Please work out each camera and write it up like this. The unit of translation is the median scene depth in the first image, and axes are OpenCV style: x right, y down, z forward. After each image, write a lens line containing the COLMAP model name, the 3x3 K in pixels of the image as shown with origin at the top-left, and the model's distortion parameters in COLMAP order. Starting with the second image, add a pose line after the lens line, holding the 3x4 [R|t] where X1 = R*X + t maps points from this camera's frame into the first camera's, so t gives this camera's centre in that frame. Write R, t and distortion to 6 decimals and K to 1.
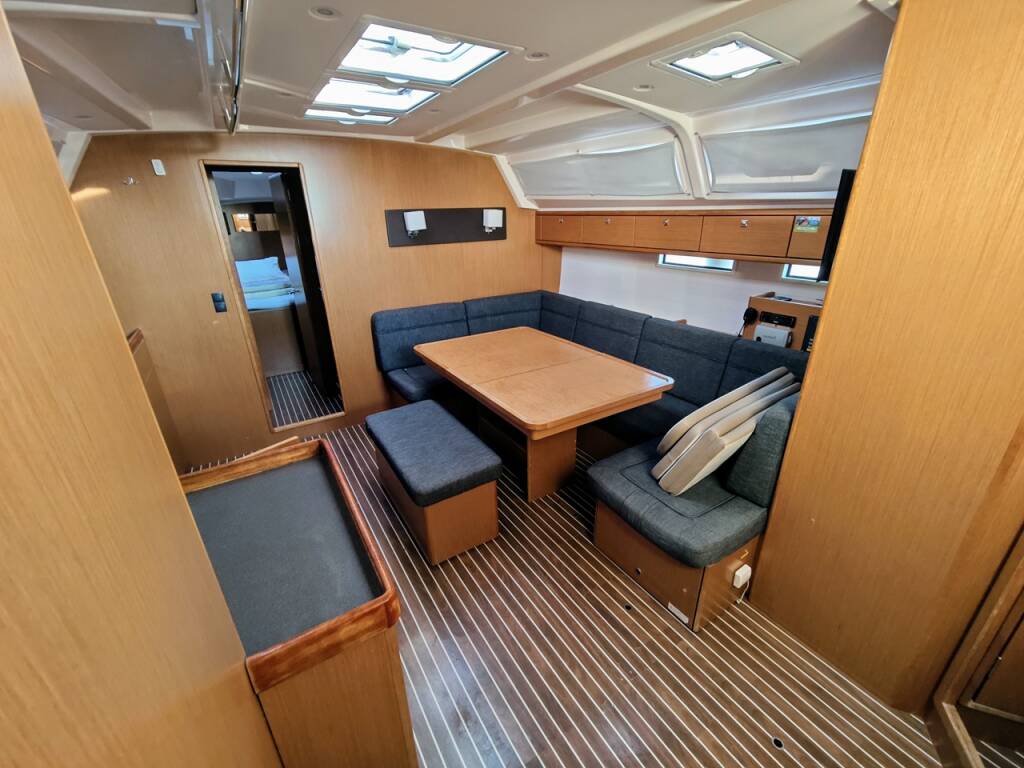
lens RADIAL K [[427.5, 0, 515.7], [0, 427.5, 382.1], [0, 0, 1]] dist [-0.007546, 0.005732]
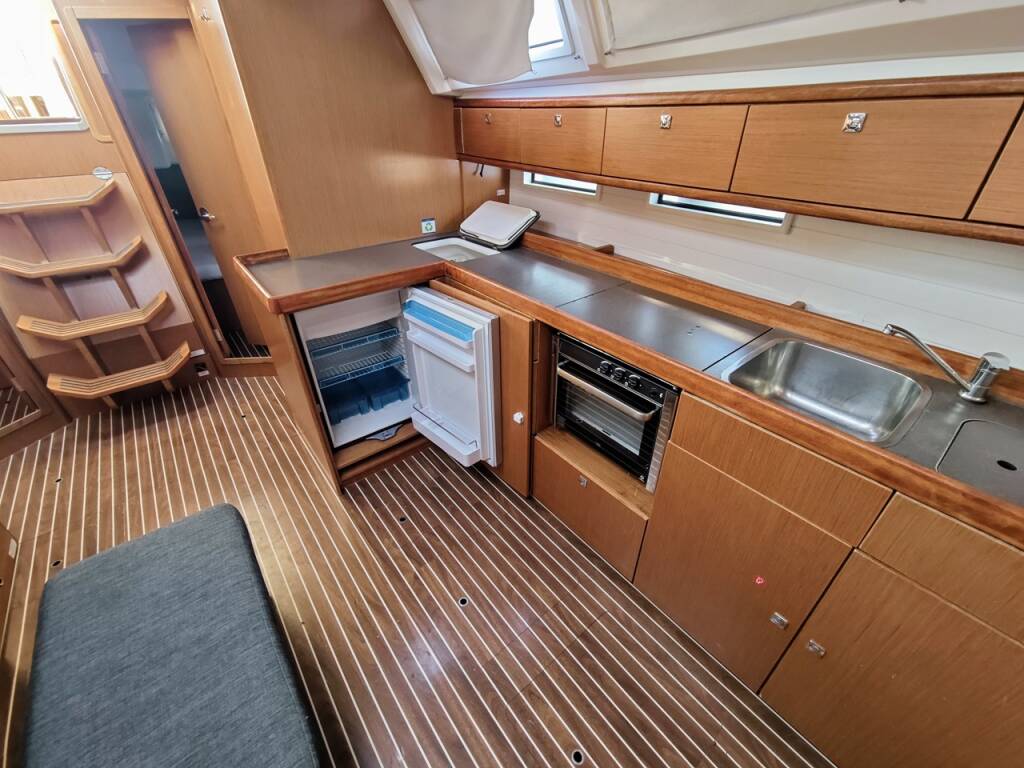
lens RADIAL K [[427.5, 0, 514.9], [0, 427.5, 382.8], [0, 0, 1]] dist [-0.007546, 0.005732]
pose [[-0.993161, 0.082489, -0.082620, -0.459461], [-0.019437, 0.580963, 0.813698, -0.321655], [0.115120, 0.809739, -0.575386, 0.891046]]
